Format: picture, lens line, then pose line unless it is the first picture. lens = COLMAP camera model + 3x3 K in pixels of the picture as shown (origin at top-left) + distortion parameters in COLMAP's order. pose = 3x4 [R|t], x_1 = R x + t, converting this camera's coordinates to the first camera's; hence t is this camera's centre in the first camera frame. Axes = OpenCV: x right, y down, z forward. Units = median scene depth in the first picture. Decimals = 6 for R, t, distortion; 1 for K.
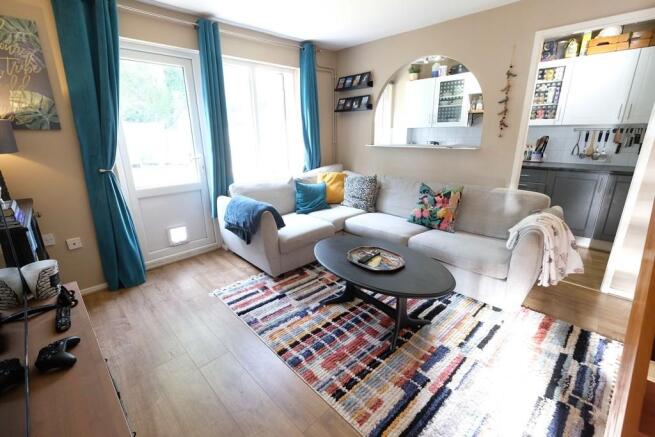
lens RADIAL K [[284.3, 0, 325.8], [0, 284.3, 214.9], [0, 0, 1]] dist [-0.000626, -0.000077]
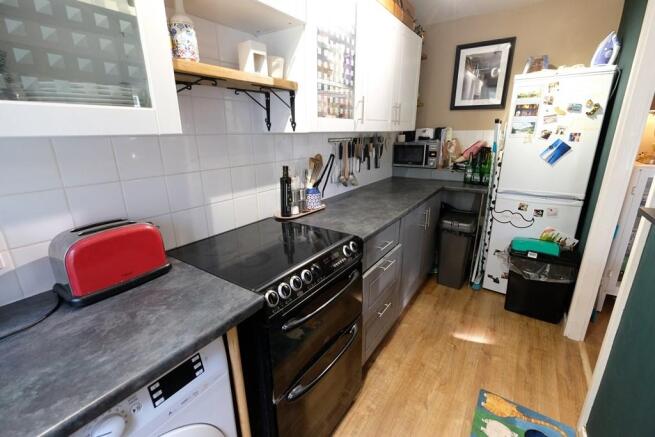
lens RADIAL K [[291.9, 0, 335.6], [0, 291.9, 214.0], [0, 0, 1]] dist [-0.000350, -0.000075]
pose [[-0.221710, -0.261206, 0.939477, 0.454842], [0.278976, 0.906192, 0.317788, -0.530442], [-0.934354, 0.332548, -0.128041, 1.699329]]
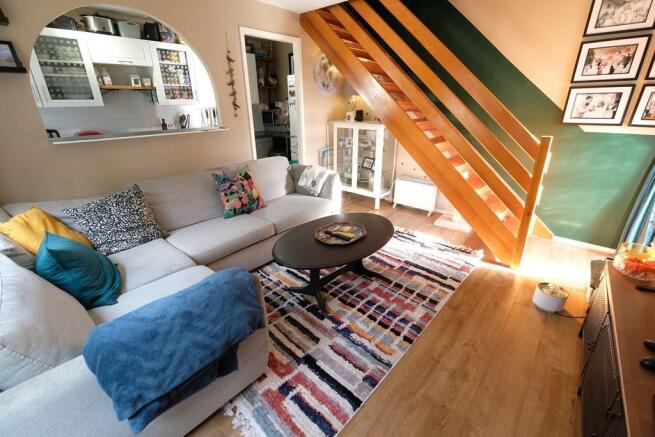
lens RADIAL K [[284.2, 0, 329.7], [0, 284.2, 214.7], [0, 0, 1]] dist [-0.001346, -0.000336]
pose [[-0.076224, -0.358400, 0.930451, -0.699190], [0.289681, 0.884956, 0.364606, -0.273931], [-0.954083, 0.297326, 0.036367, 0.847386]]
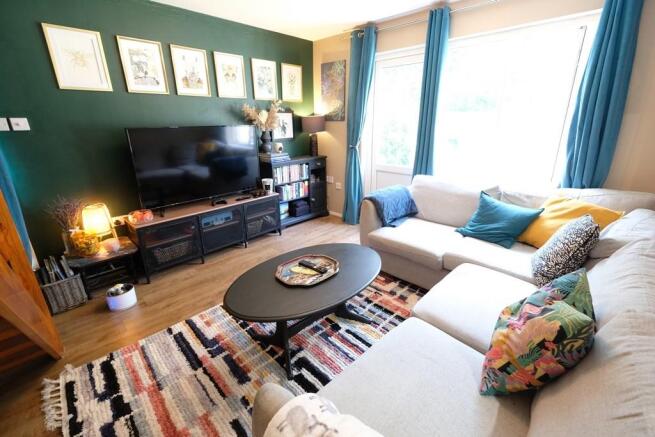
lens RADIAL K [[284.2, 0, 329.7], [0, 284.2, 214.7], [0, 0, 1]] dist [-0.001346, -0.000336]
pose [[0.036443, 0.322444, -0.945887, 0.842179], [-0.270415, 0.914386, 0.301287, -0.255927], [0.962054, 0.244802, 0.120517, 0.791110]]
